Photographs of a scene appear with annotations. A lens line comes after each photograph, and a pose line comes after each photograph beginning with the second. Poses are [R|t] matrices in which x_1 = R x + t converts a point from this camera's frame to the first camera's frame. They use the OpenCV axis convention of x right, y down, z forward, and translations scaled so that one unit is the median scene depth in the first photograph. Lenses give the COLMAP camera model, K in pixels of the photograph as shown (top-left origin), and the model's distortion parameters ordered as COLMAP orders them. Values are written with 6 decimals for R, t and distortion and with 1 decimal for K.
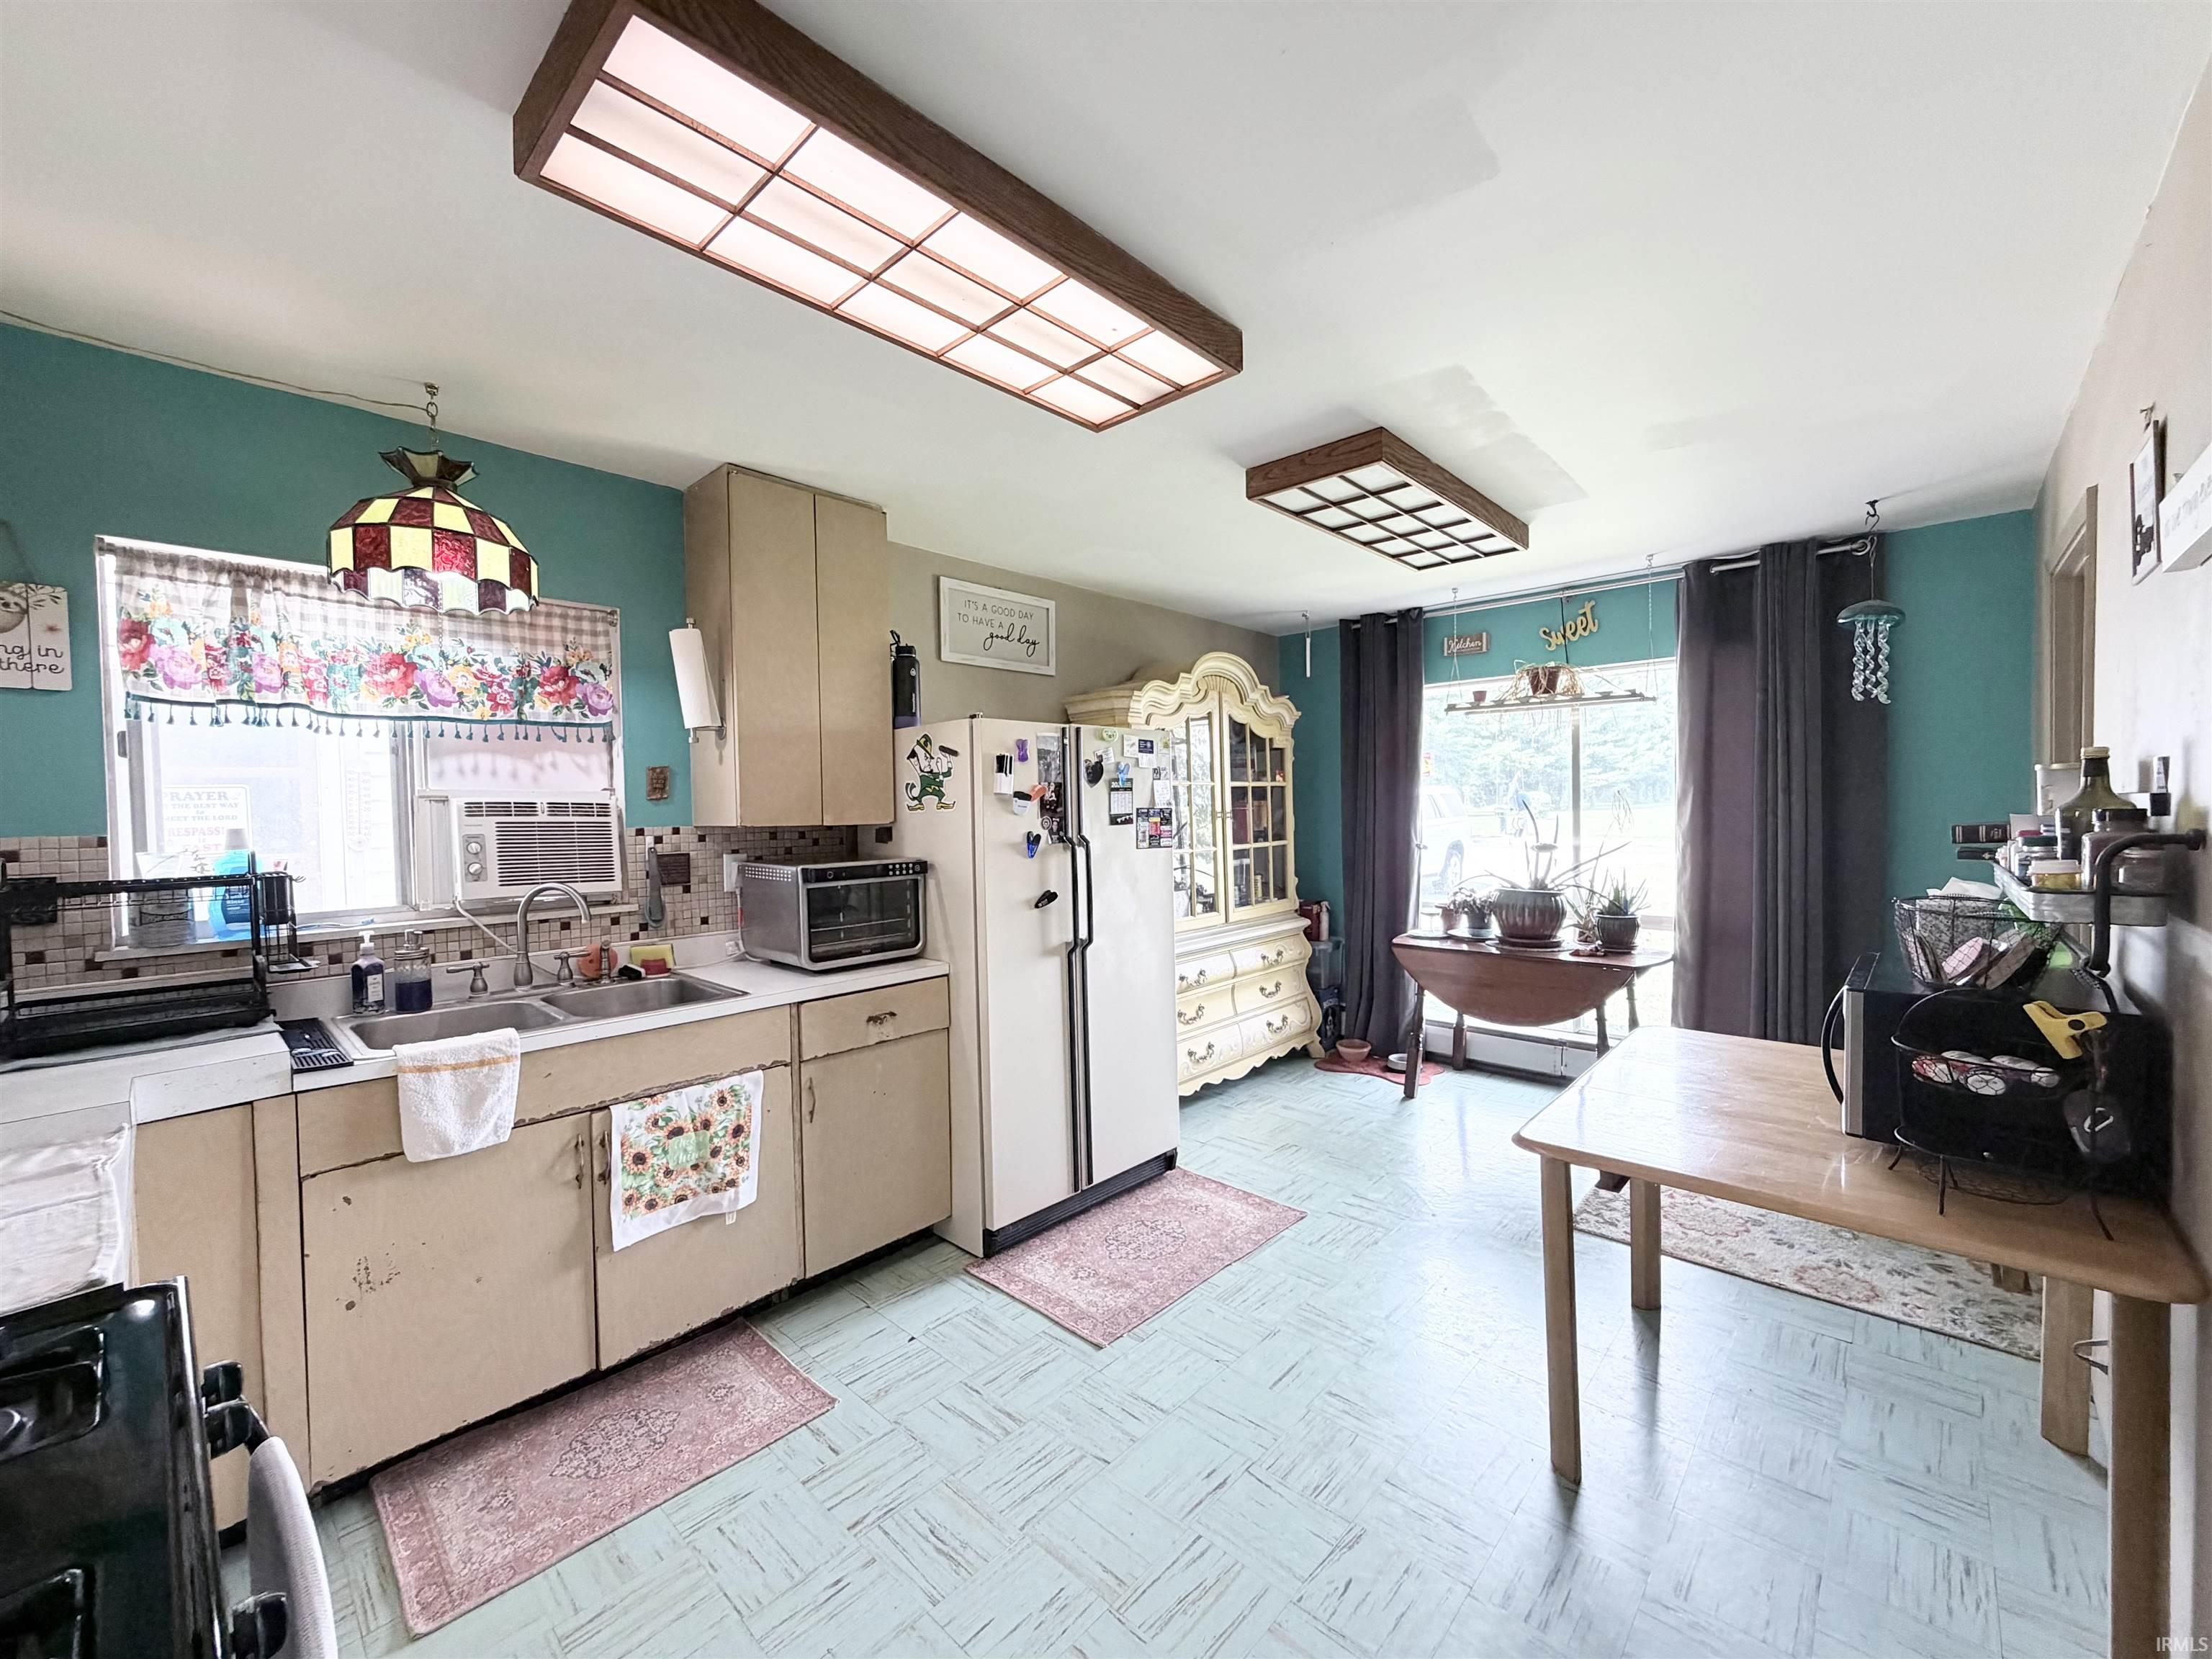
lens RADIAL K [[893.0, 0, 1106.0], [0, 893.0, 829.5], [0, 0, 1]] dist [-0.000724, 0.000117]
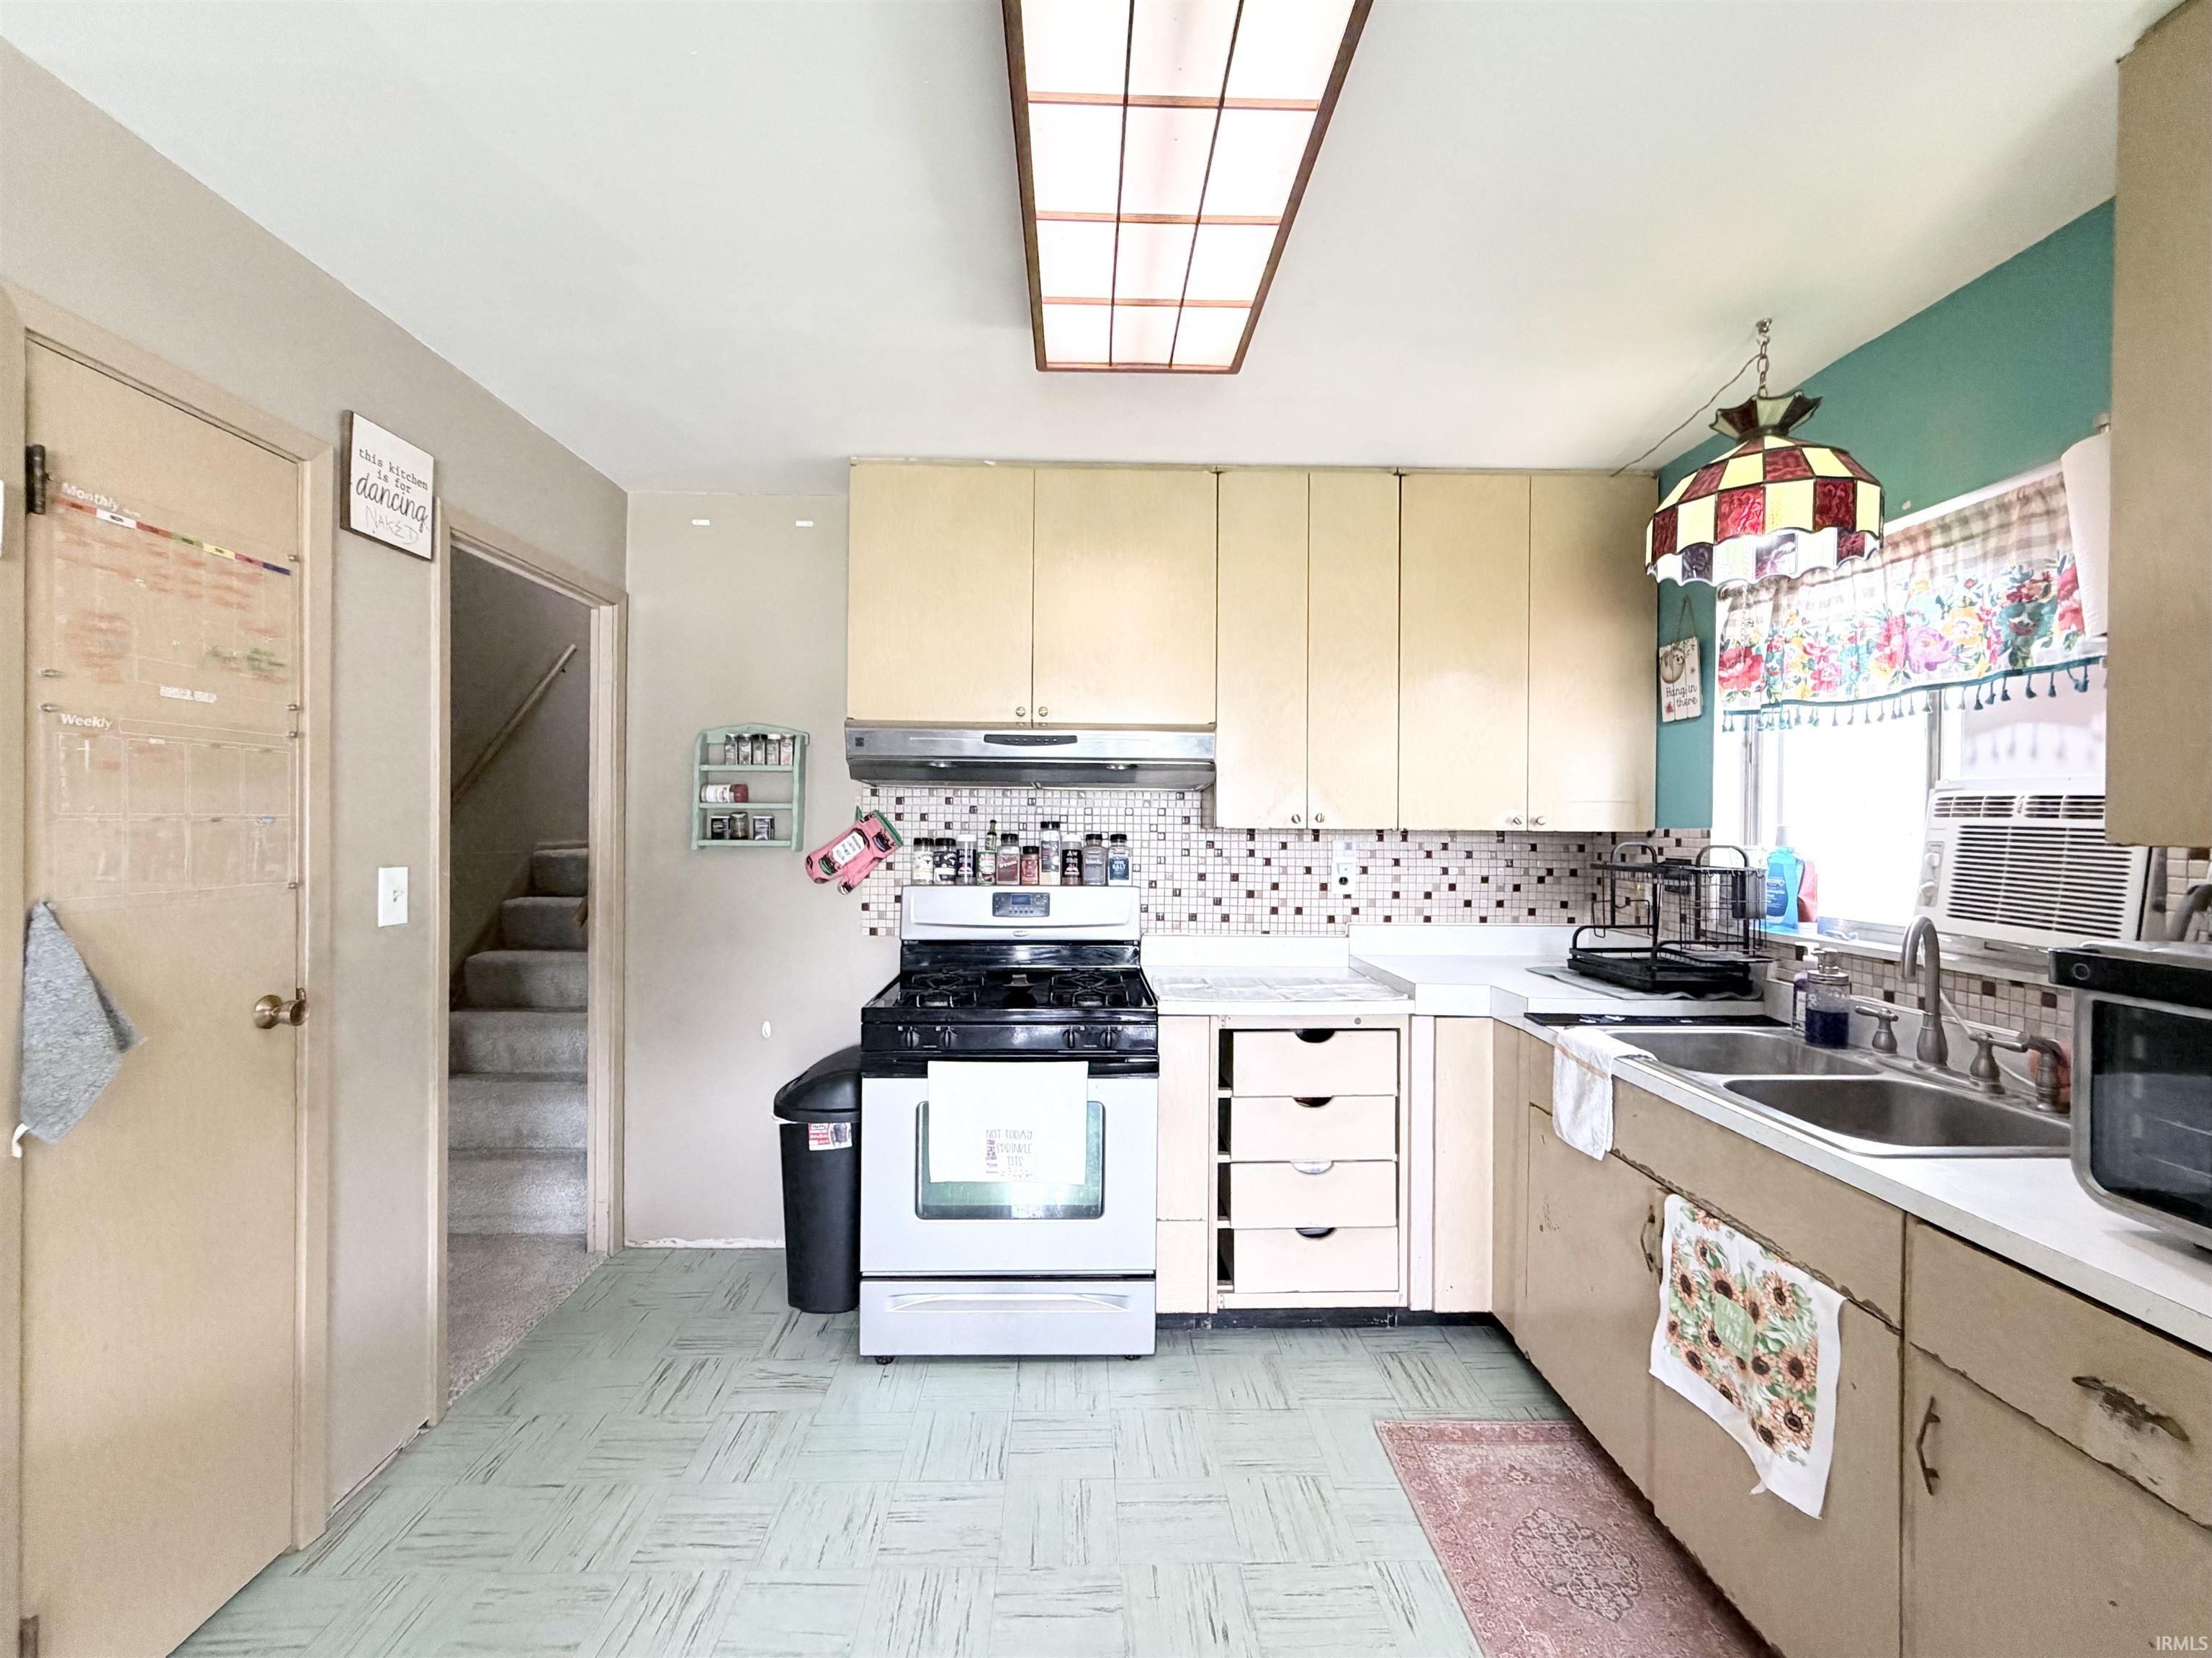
lens RADIAL K [[933.7, 0, 1106.0], [0, 933.7, 829.0], [0, 0, 1]] dist [0.022074, 0.000072]
pose [[-0.710657, 0.017439, -0.703322, 0.338449], [-0.011538, 0.999269, 0.036436, -0.026890], [0.703444, 0.034009, -0.709937, 1.143688]]
